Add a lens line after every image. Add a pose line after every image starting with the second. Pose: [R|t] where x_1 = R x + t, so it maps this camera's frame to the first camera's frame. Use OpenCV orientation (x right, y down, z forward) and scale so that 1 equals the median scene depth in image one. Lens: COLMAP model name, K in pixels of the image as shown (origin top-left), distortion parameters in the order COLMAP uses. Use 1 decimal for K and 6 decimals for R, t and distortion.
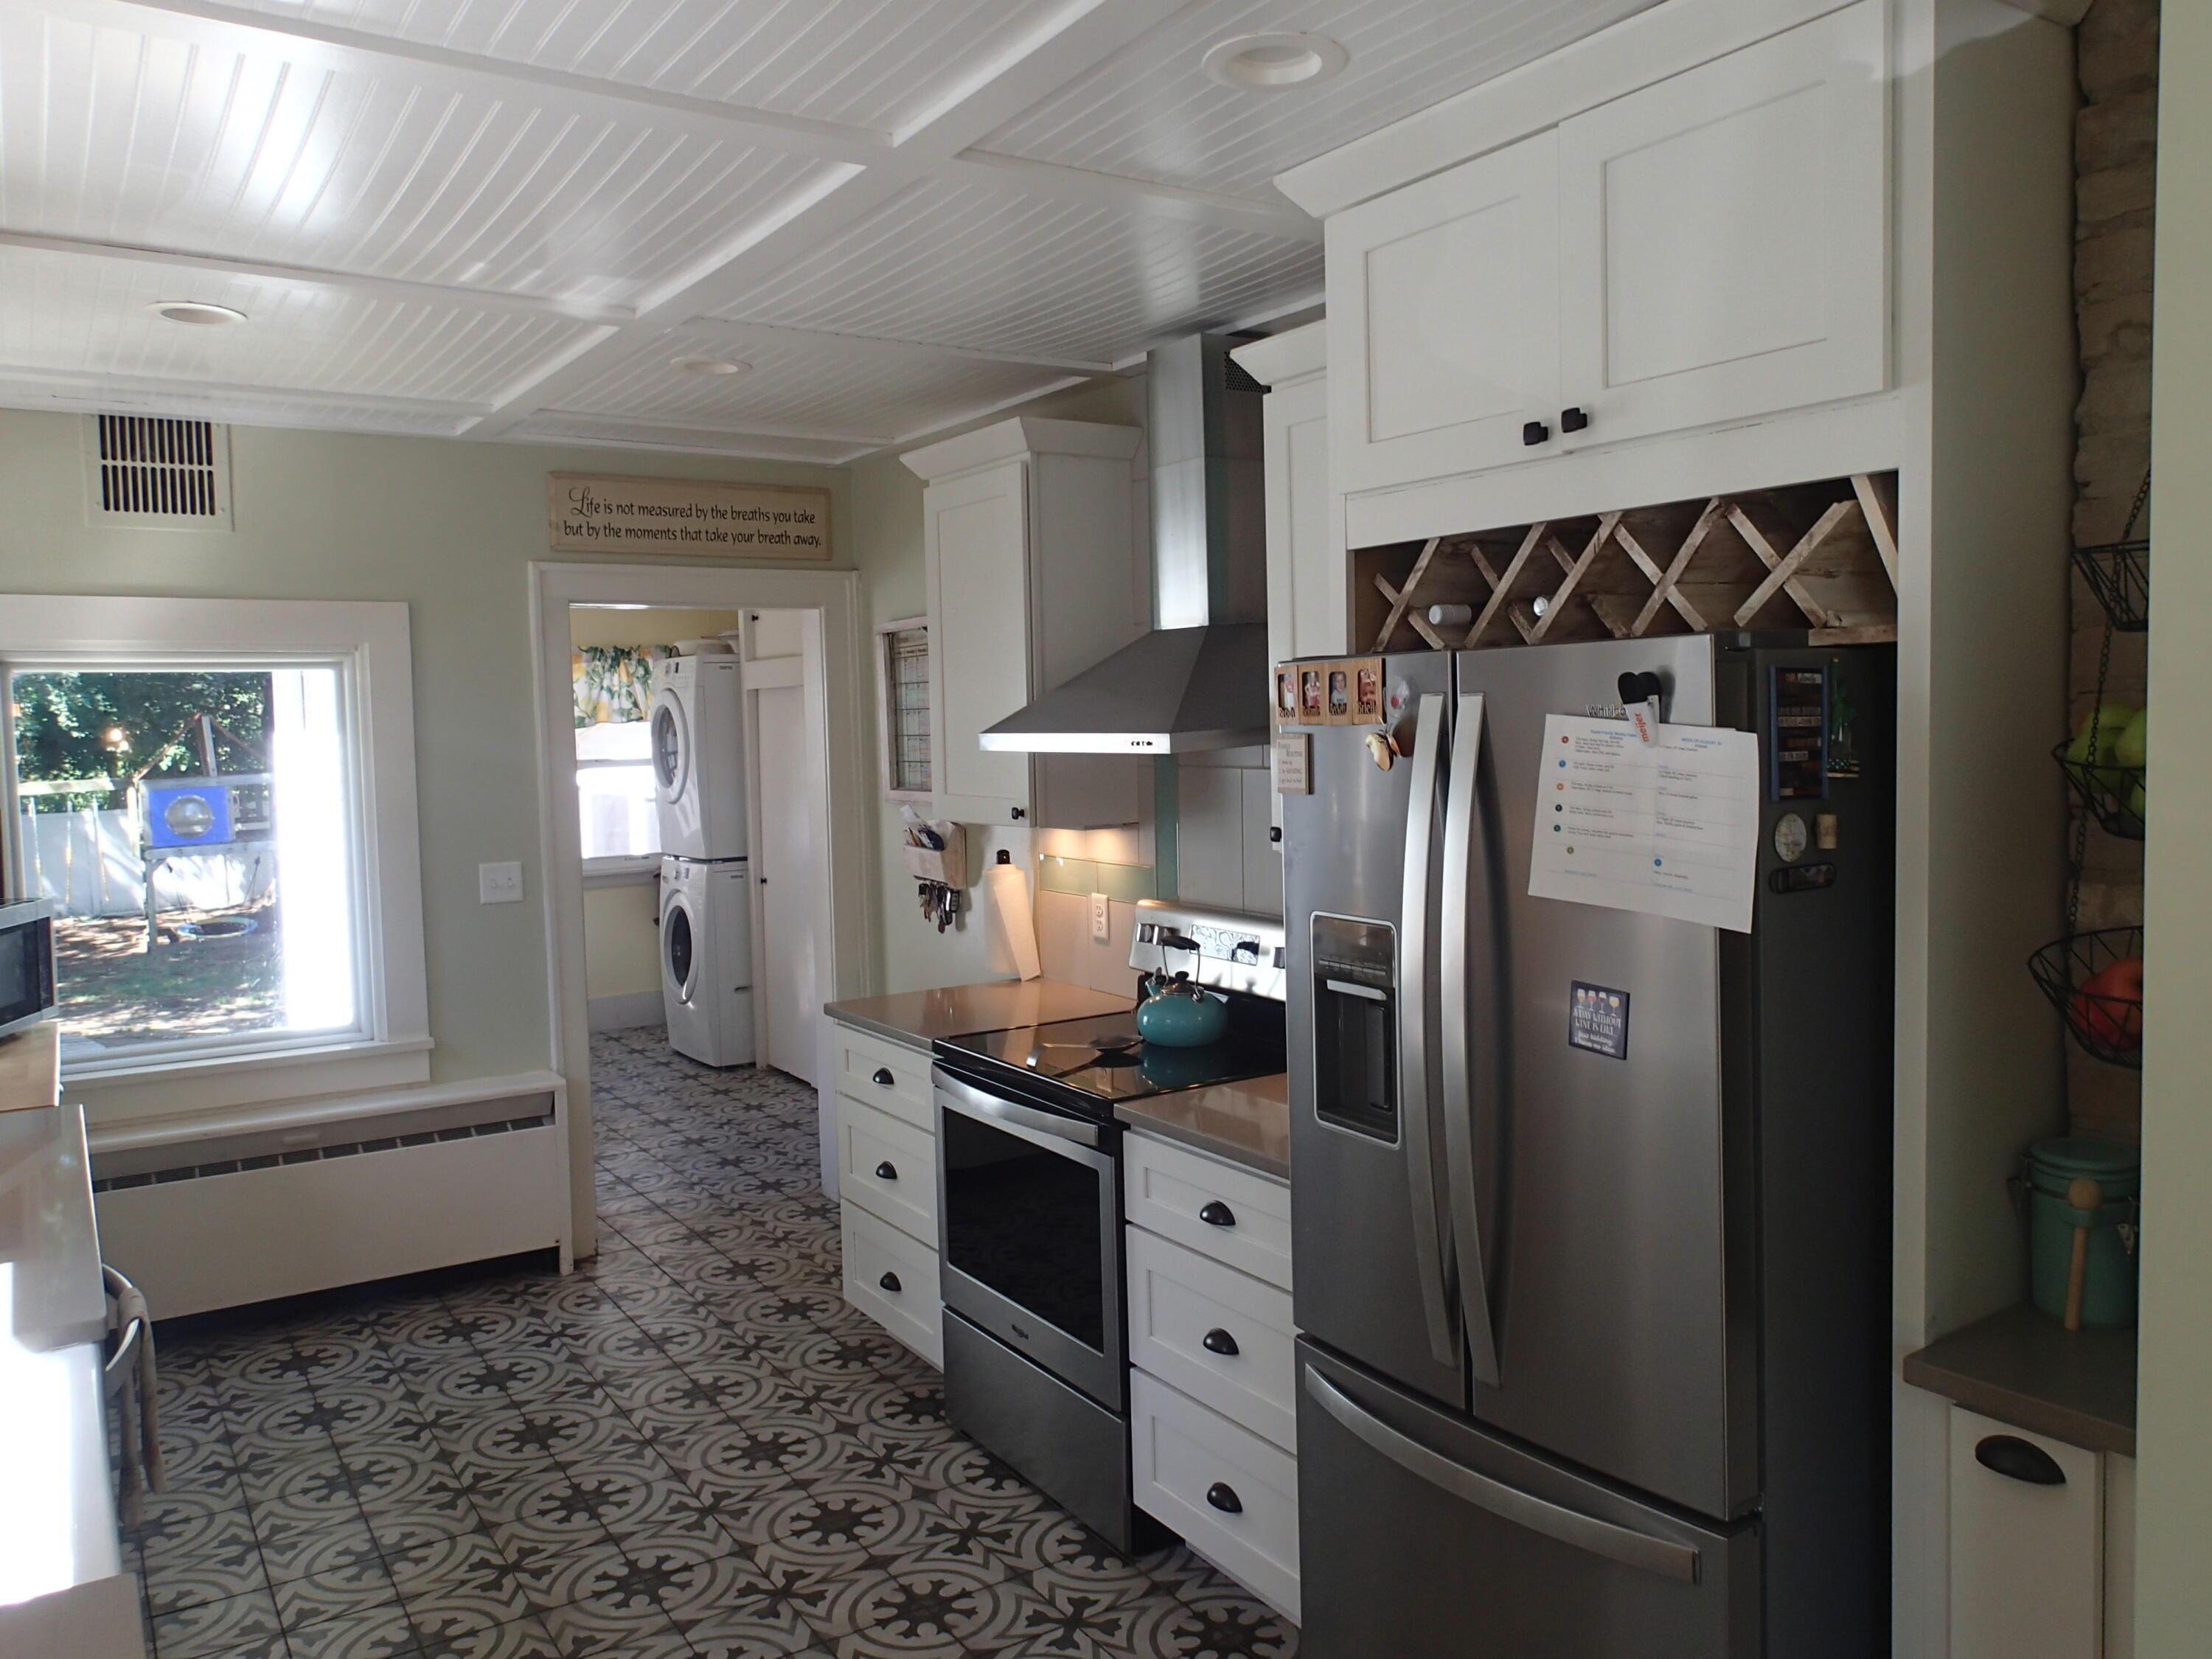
lens RADIAL K [[1656.4, 0, 1111.4], [0, 1656.4, 815.3], [0, 0, 1]] dist [0.007174, -0.012771]
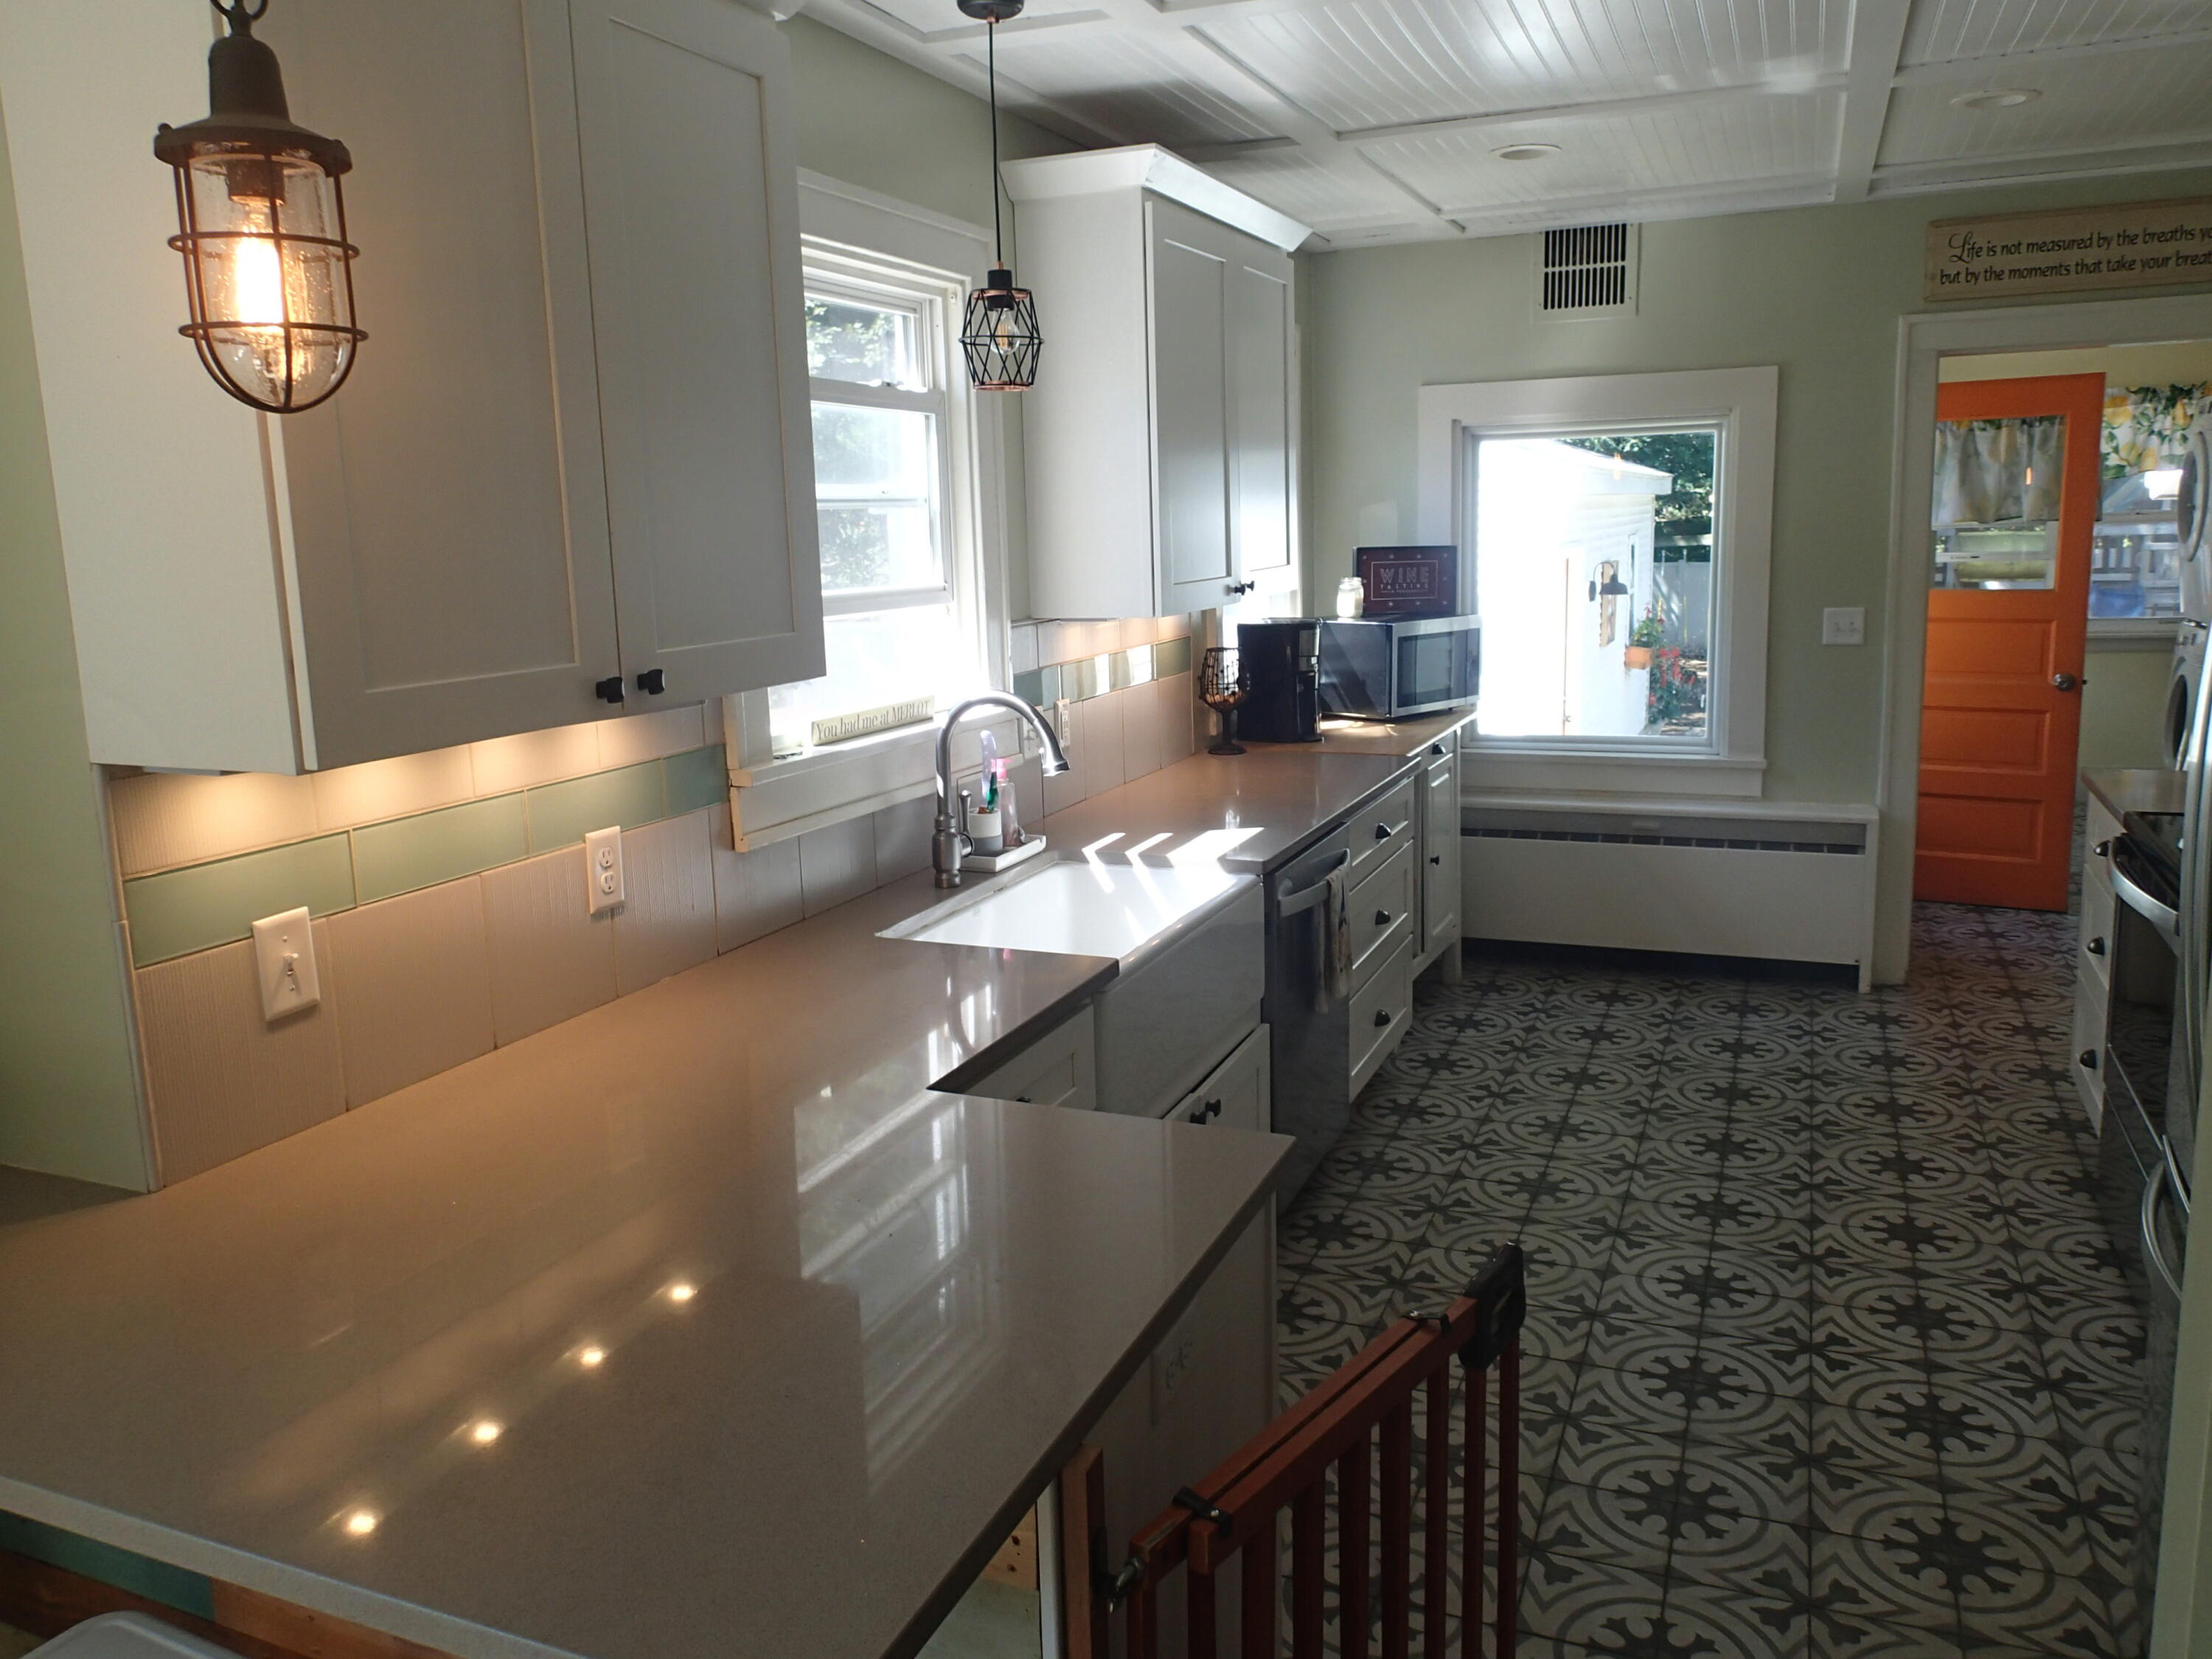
lens RADIAL K [[1656.4, 0, 1111.8], [0, 1656.4, 825.4], [0, 0, 1]] dist [0.007174, -0.012771]
pose [[0.556834, 0.156465, -0.815754, 0.312195], [-0.030185, 0.985261, 0.168373, 0.001172], [0.830075, -0.069132, 0.553350, -0.001979]]
